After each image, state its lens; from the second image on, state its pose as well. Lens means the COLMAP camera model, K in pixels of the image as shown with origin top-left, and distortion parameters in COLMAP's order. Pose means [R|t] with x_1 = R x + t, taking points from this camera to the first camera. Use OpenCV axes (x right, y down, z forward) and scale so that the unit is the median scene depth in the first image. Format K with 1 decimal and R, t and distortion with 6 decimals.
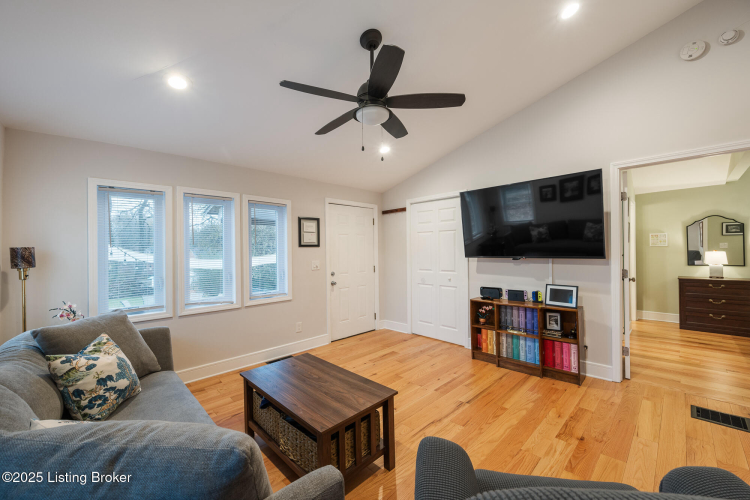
lens RADIAL K [[292.0, 0, 380.4], [0, 292.0, 249.2], [0, 0, 1]] dist [-0.000845, 0.000088]
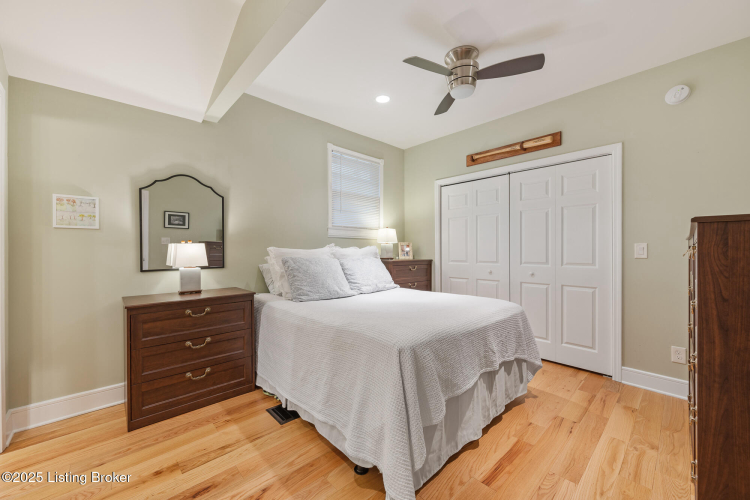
lens RADIAL K [[292.0, 0, 374.5], [0, 292.0, 249.8], [0, 0, 1]] dist [-0.000845, 0.000088]
pose [[0.022704, 0.010102, 0.999691, 0.343284], [-0.004606, 0.999939, -0.009999, 0.013606], [-0.999732, -0.004378, 0.022749, 0.355287]]
